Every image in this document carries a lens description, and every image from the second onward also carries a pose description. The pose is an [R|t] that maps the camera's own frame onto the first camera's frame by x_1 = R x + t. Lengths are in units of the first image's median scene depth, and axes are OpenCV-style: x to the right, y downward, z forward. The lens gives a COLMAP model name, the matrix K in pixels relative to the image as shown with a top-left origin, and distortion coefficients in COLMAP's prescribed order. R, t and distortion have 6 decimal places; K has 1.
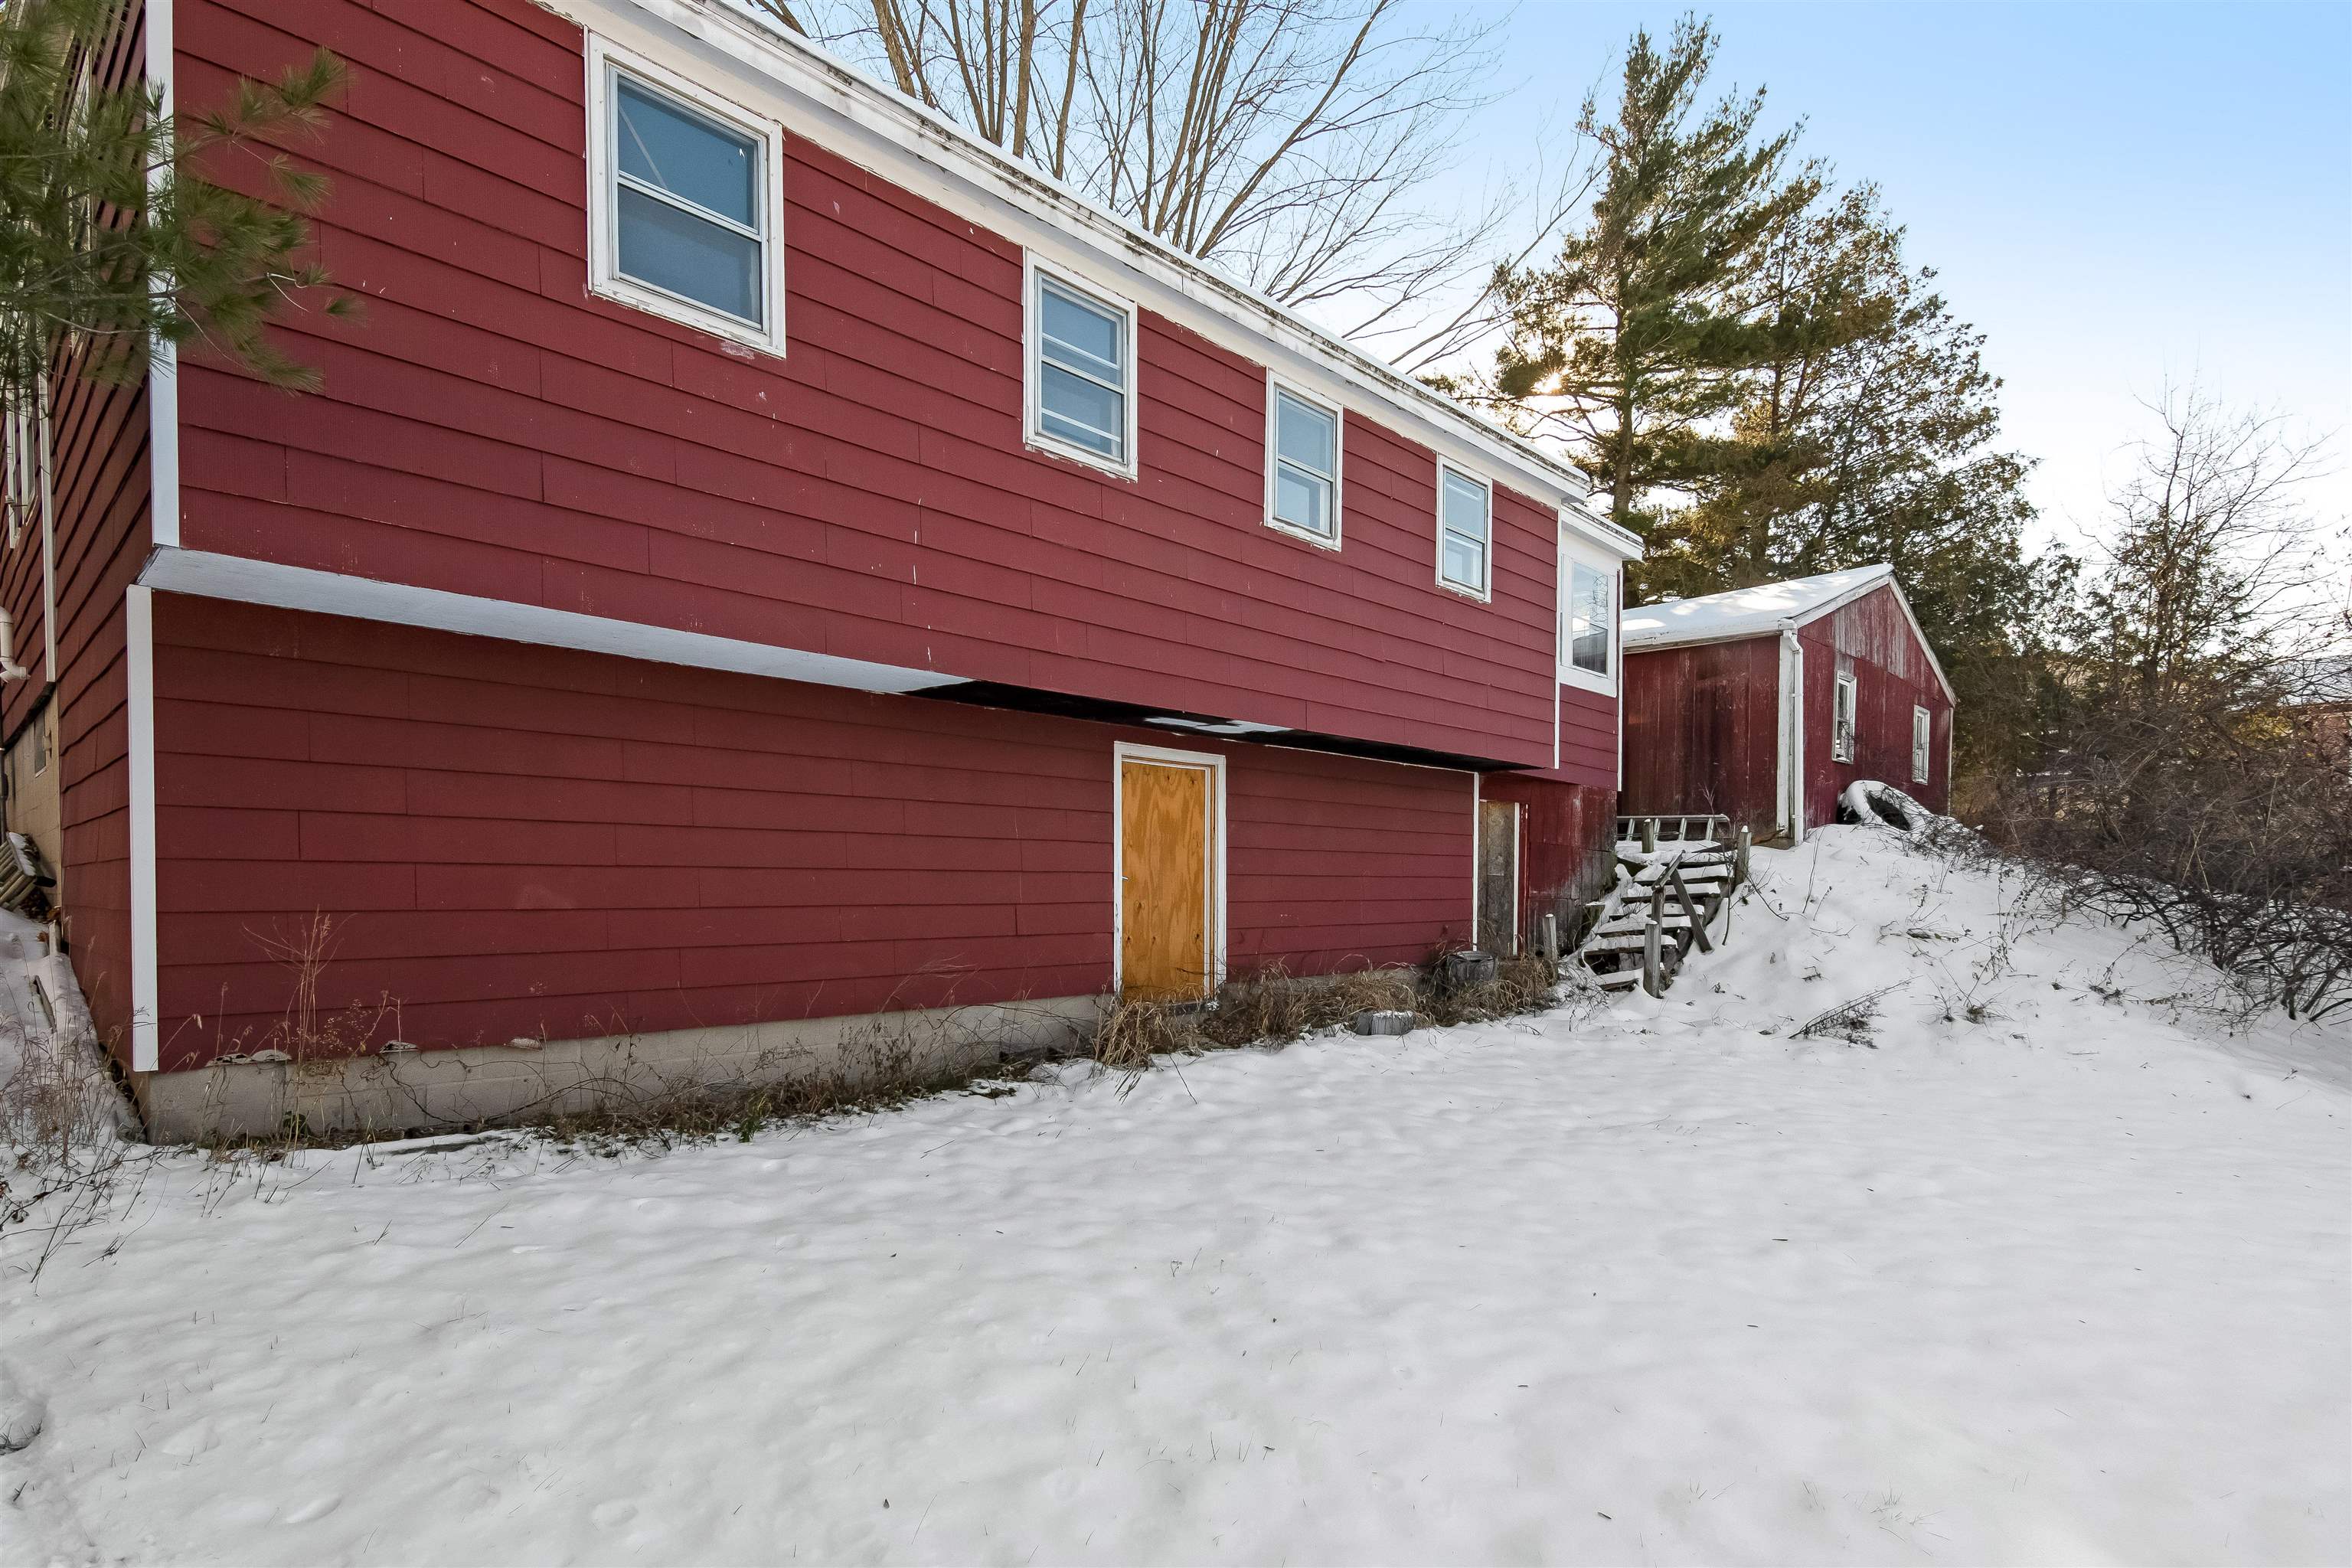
lens RADIAL K [[1190.9, 0, 1203.1], [0, 1190.9, 940.1], [0, 0, 1]] dist [-0.002772, 0.000175]
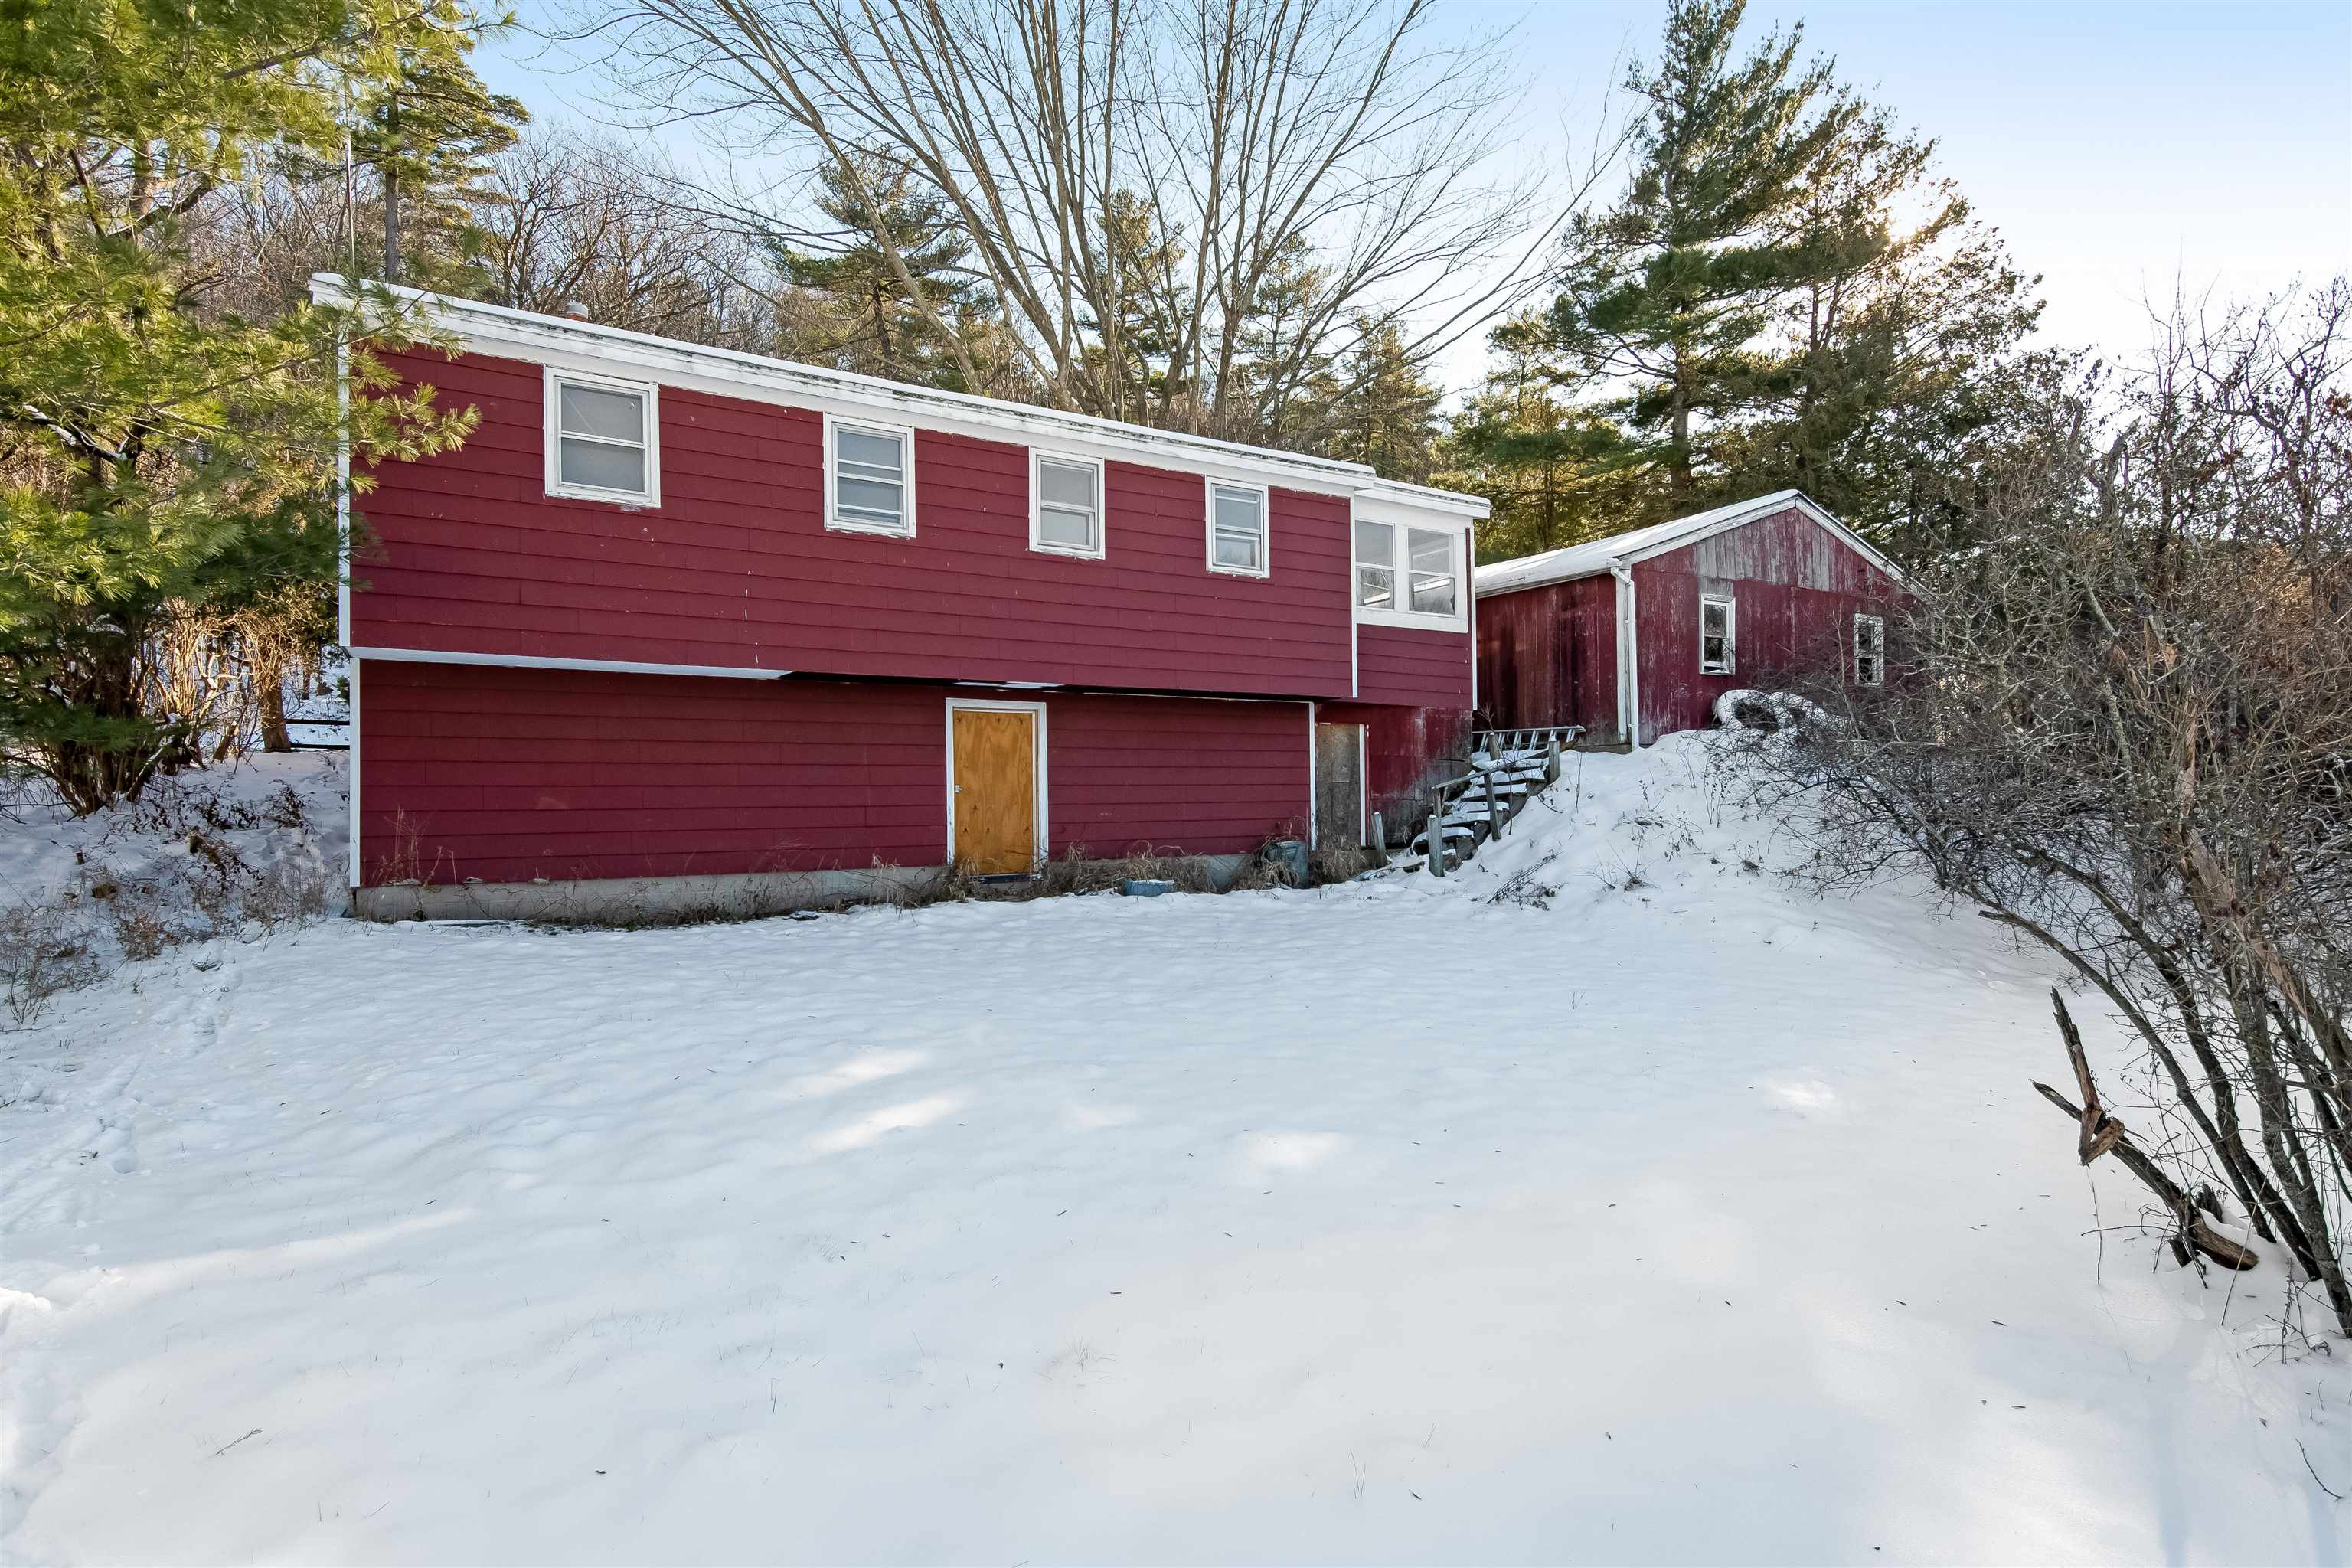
lens RADIAL K [[1185.1, 0, 1179.5], [0, 1185.1, 825.1], [0, 0, 1]] dist [0.010013, -0.001282]
pose [[0.964101, -0.015367, -0.265092, 0.462830], [0.006665, 0.999410, -0.033695, 0.035153], [0.265453, 0.030718, 0.963634, -0.277297]]
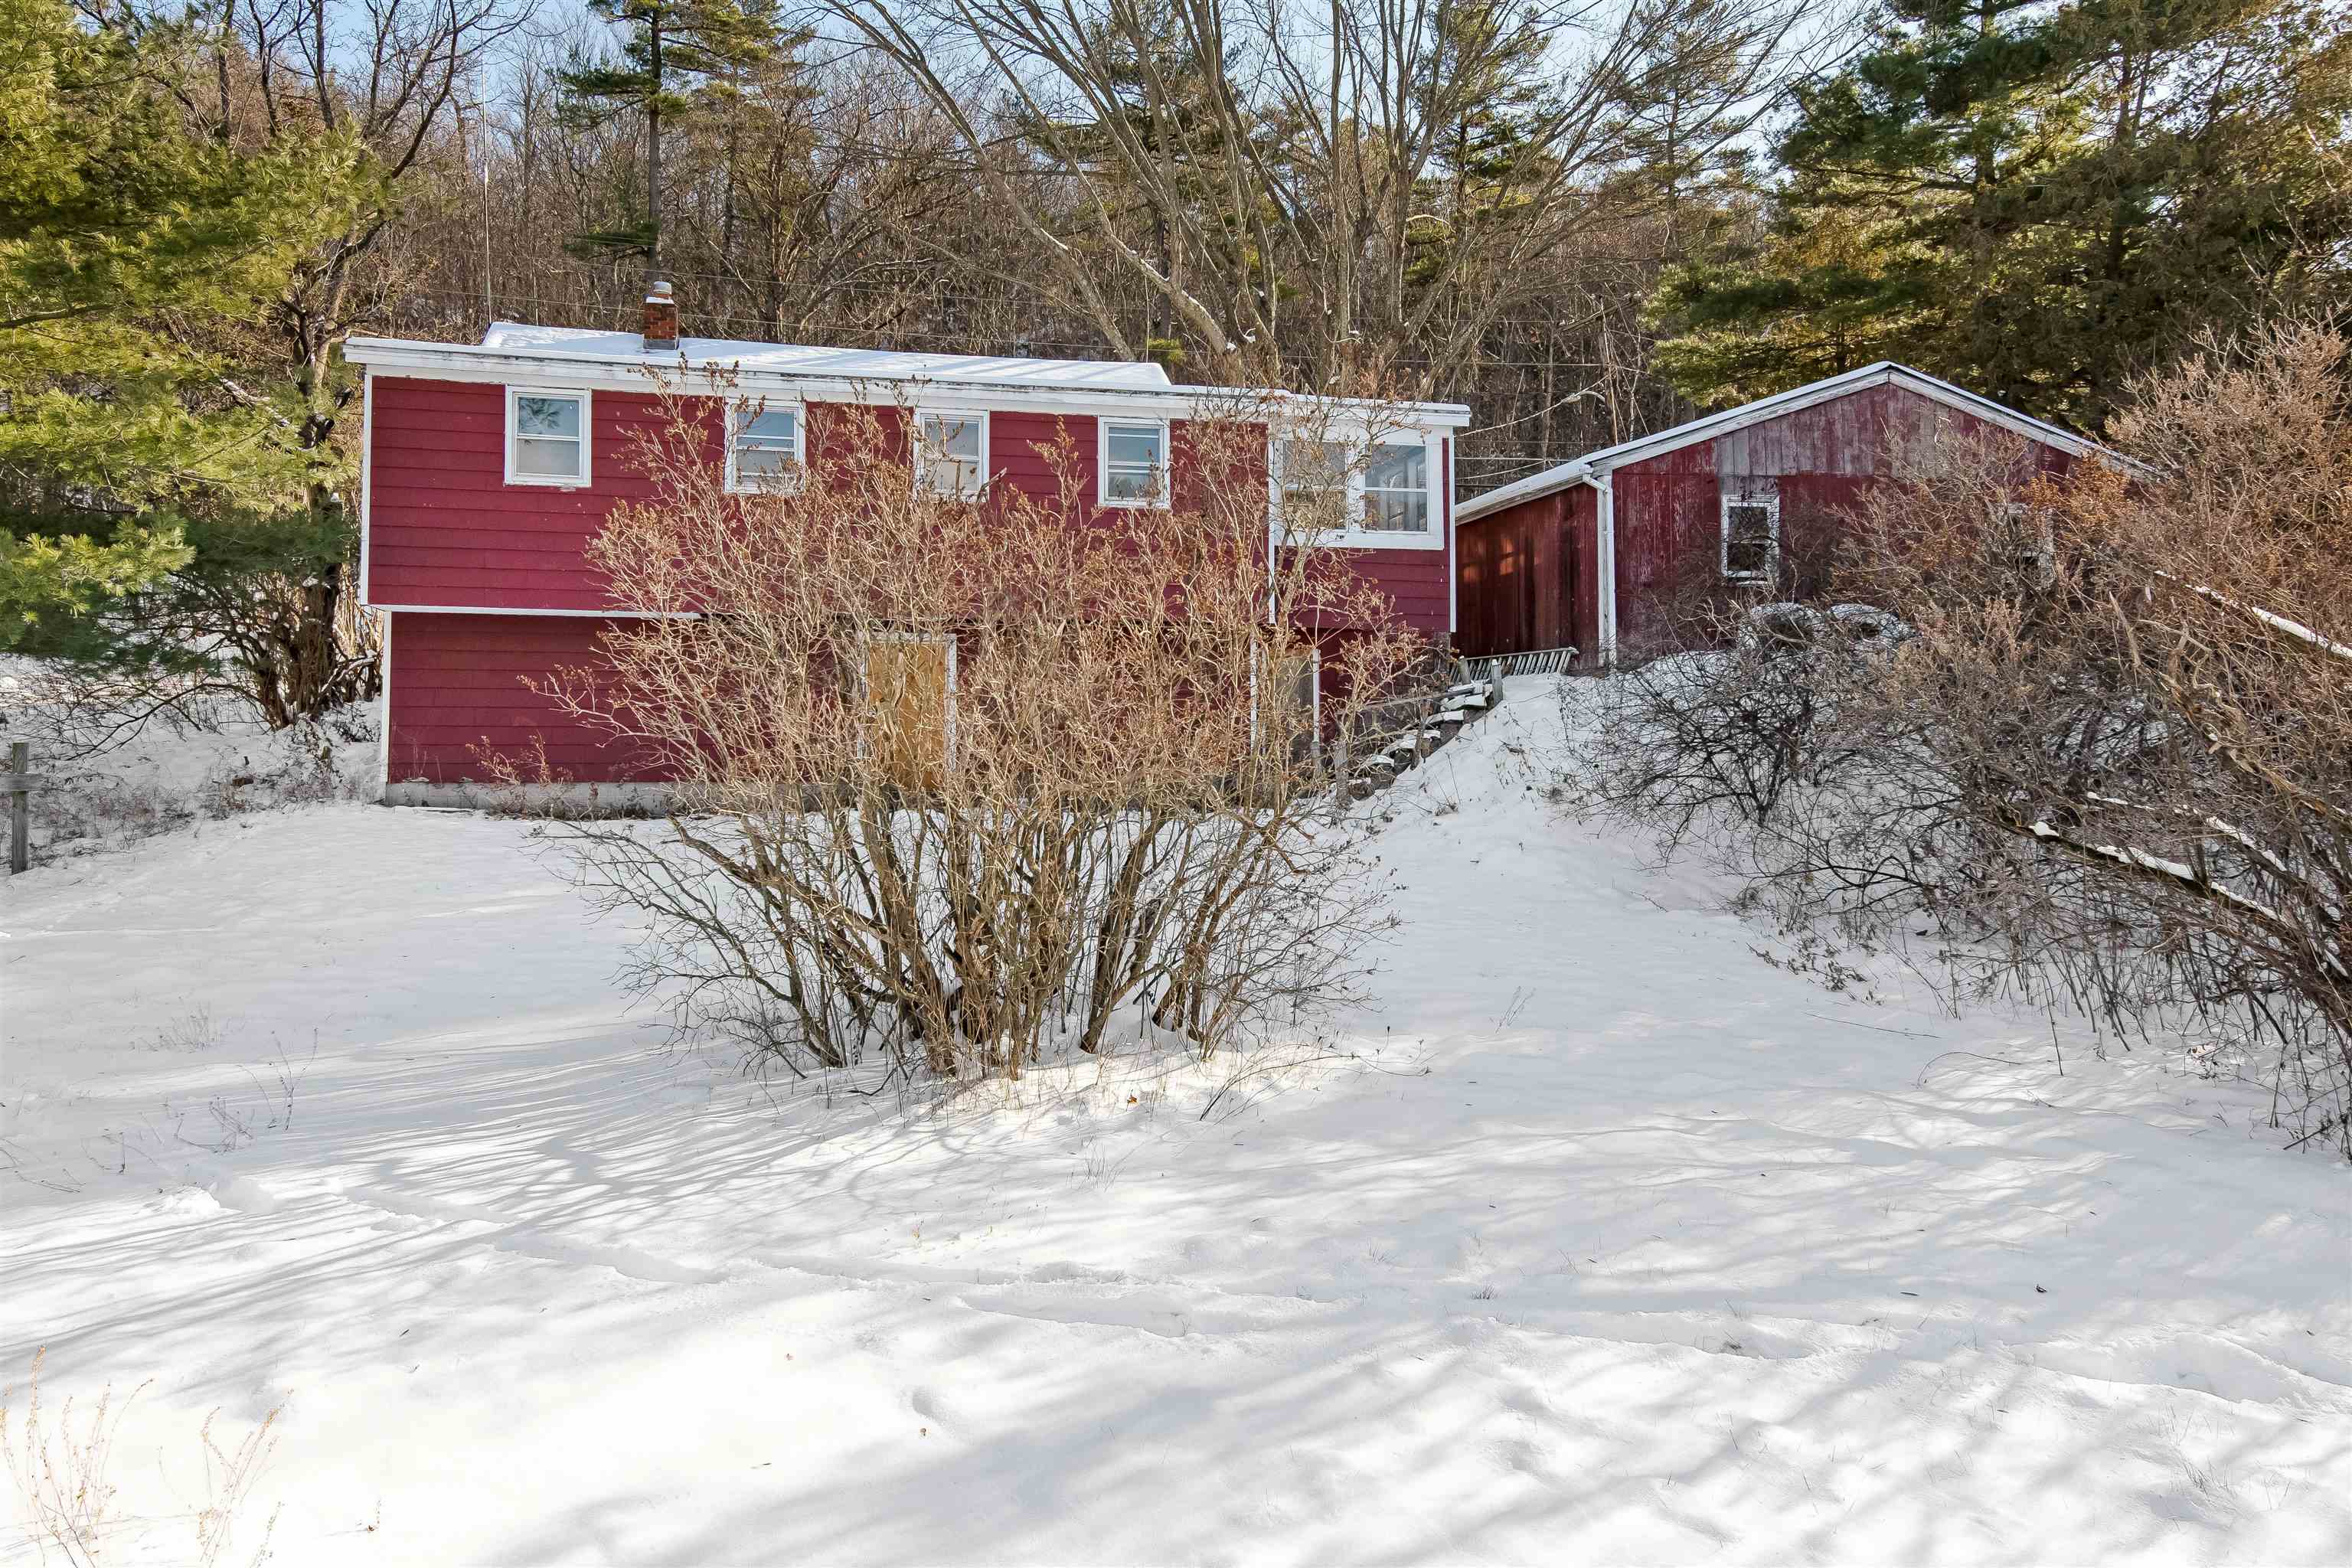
lens RADIAL K [[1550.0, 0, 1173.5], [0, 1550.0, 769.0], [0, 0, 1]] dist [0.035418, -0.001248]
pose [[0.820091, -0.003266, -0.572224, 1.183640], [-0.020460, 0.999177, -0.035025, 0.073220], [0.571868, 0.040432, 0.819349, -0.418367]]
